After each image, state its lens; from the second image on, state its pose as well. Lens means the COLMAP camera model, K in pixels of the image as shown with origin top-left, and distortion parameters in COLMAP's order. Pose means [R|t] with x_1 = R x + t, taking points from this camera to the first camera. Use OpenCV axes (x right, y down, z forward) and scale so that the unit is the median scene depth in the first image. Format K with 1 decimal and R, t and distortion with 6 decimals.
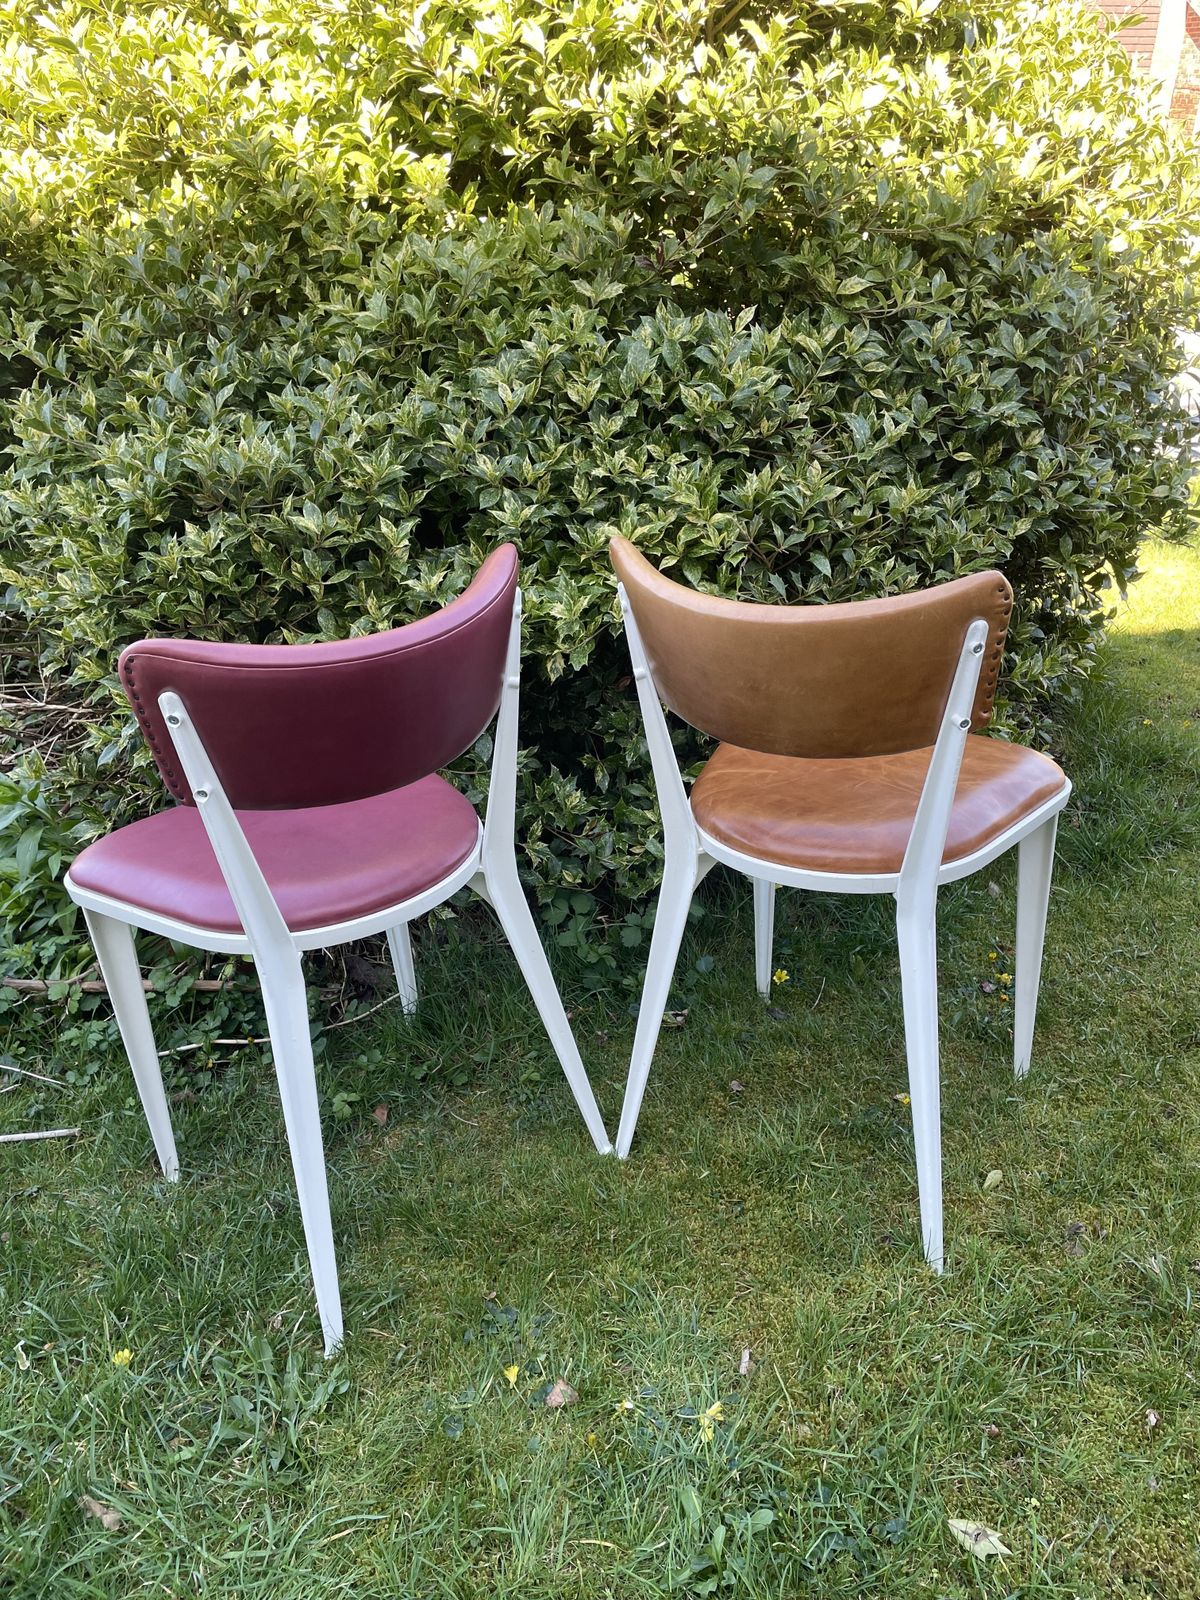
lens RADIAL K [[1228.7, 0, 609.6], [0, 1228.7, 794.3], [0, 0, 1]] dist [0.070268, -0.105193]
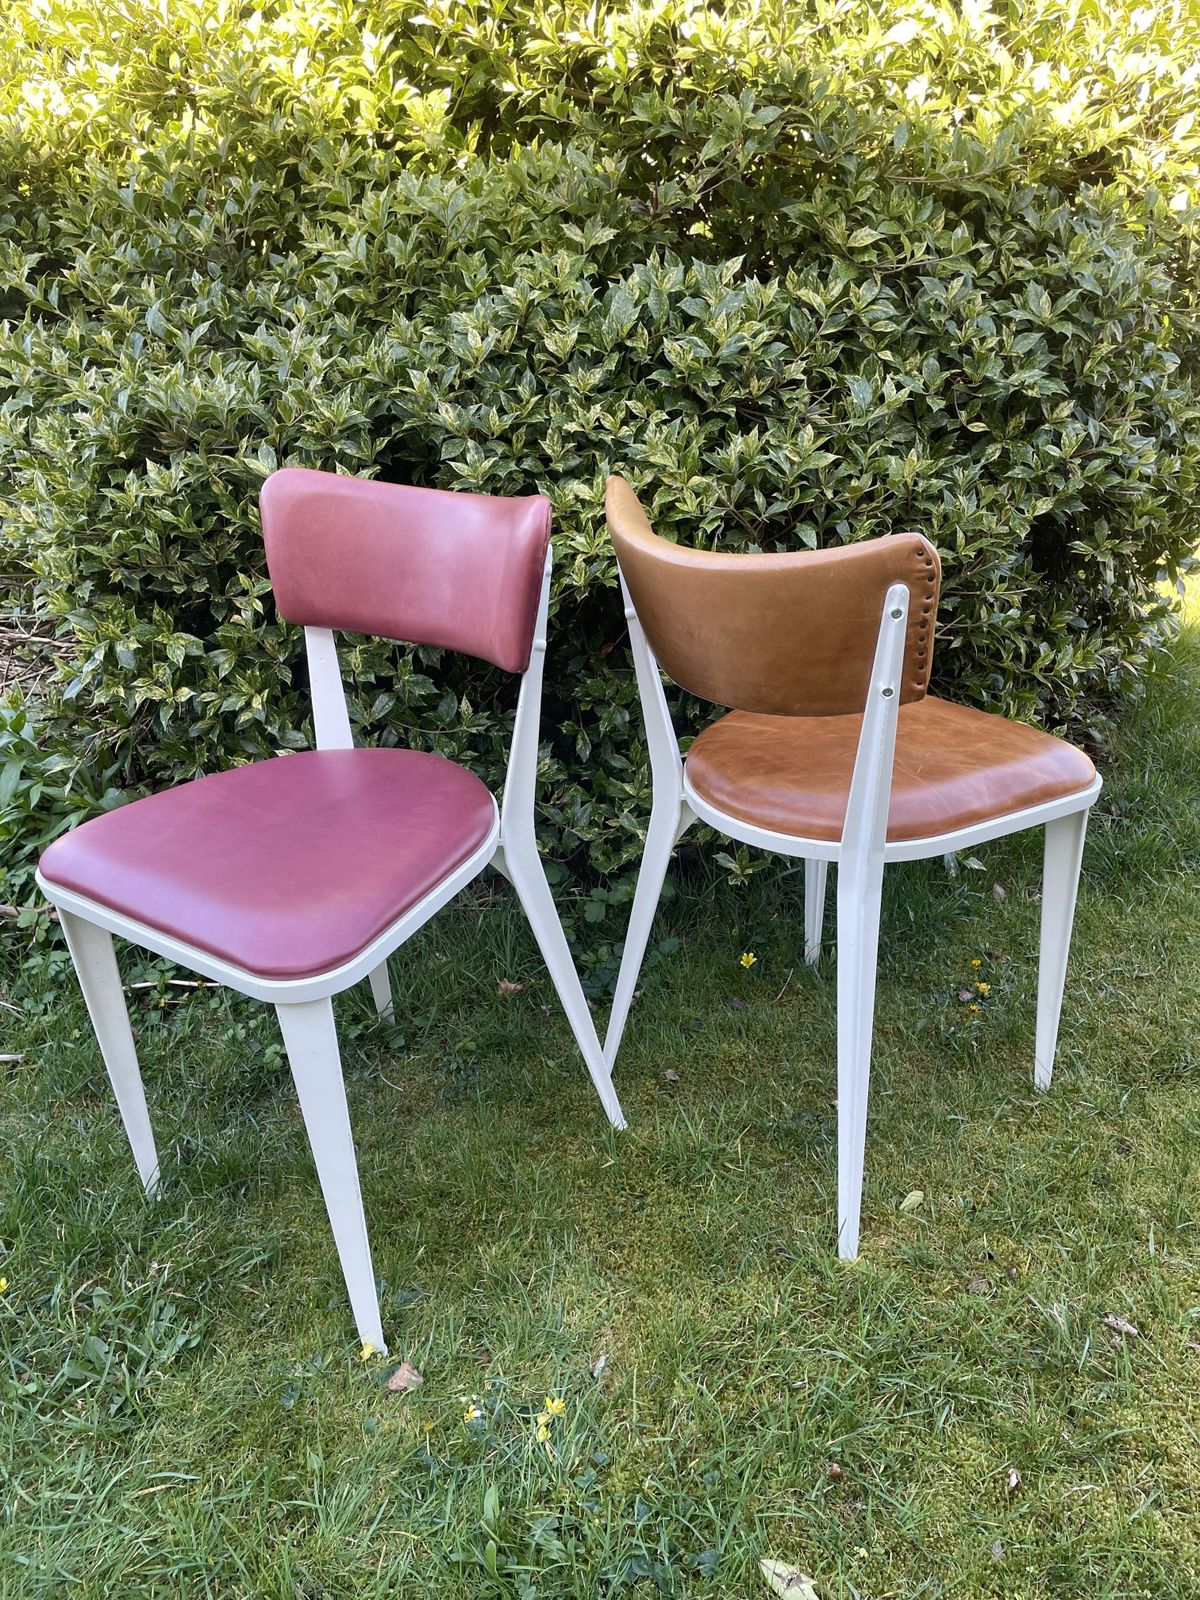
lens RADIAL K [[1228.7, 0, 604.4], [0, 1228.7, 793.0], [0, 0, 1]] dist [0.070268, -0.105193]
pose [[0.992026, 0.071483, -0.103801, 0.131505], [-0.068658, 0.997173, 0.030538, -0.008646], [0.105691, -0.023168, 0.994129, 0.042012]]
